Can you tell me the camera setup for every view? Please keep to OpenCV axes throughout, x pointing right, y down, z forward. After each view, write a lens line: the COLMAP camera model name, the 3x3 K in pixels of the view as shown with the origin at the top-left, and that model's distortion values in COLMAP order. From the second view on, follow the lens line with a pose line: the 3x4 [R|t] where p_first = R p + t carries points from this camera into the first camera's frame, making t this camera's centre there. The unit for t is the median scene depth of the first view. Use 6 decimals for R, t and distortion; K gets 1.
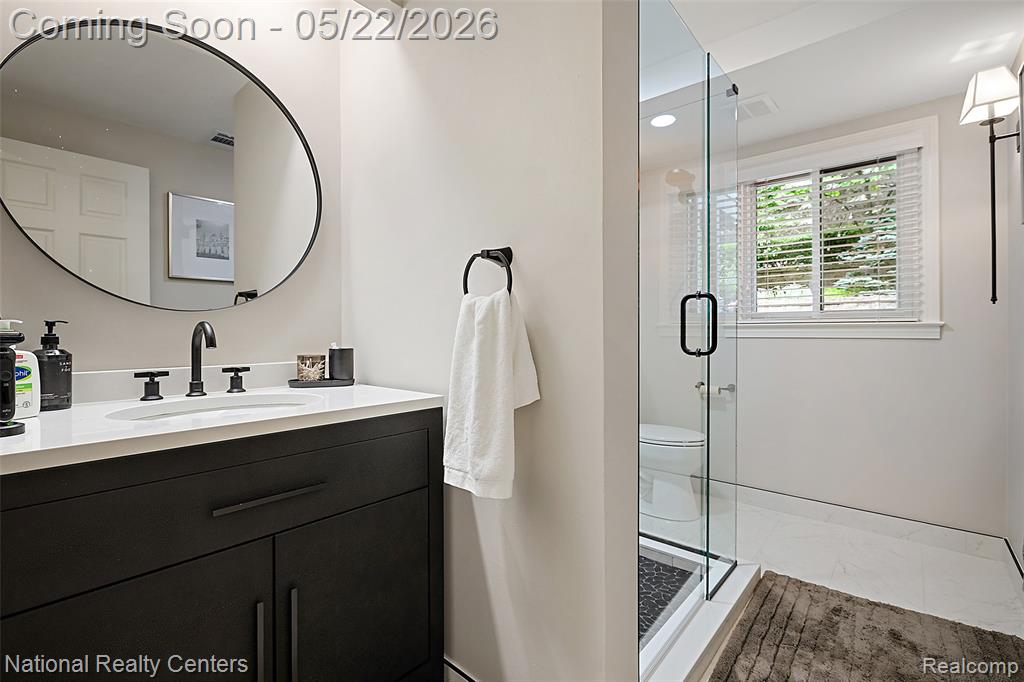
lens RADIAL K [[462.3, 0, 512.0], [0, 462.3, 338.7], [0, 0, 1]] dist [-0.008589, -0.000189]
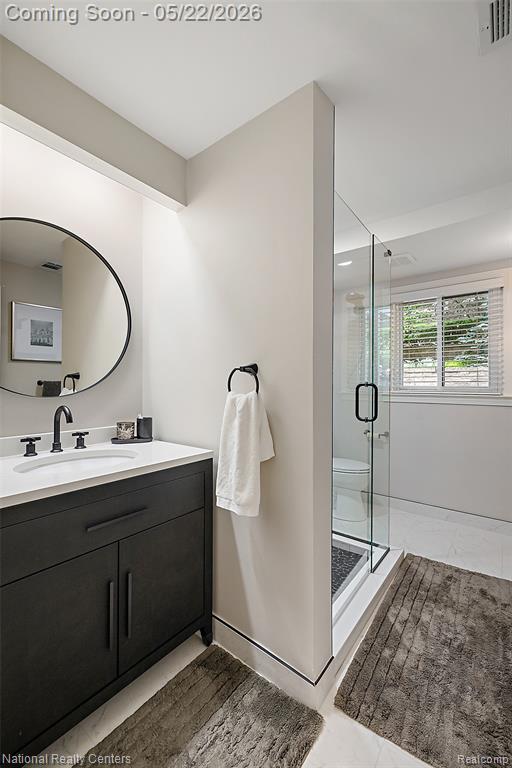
lens RADIAL K [[328.5, 0, 253.2], [0, 328.5, 383.9], [0, 0, 1]] dist [-0.003387, -0.000666]
pose [[0.998474, 0.007622, 0.054696, -0.060837], [-0.007109, 0.999929, -0.009564, -0.085688], [-0.054765, 0.009160, 0.998457, -0.139184]]
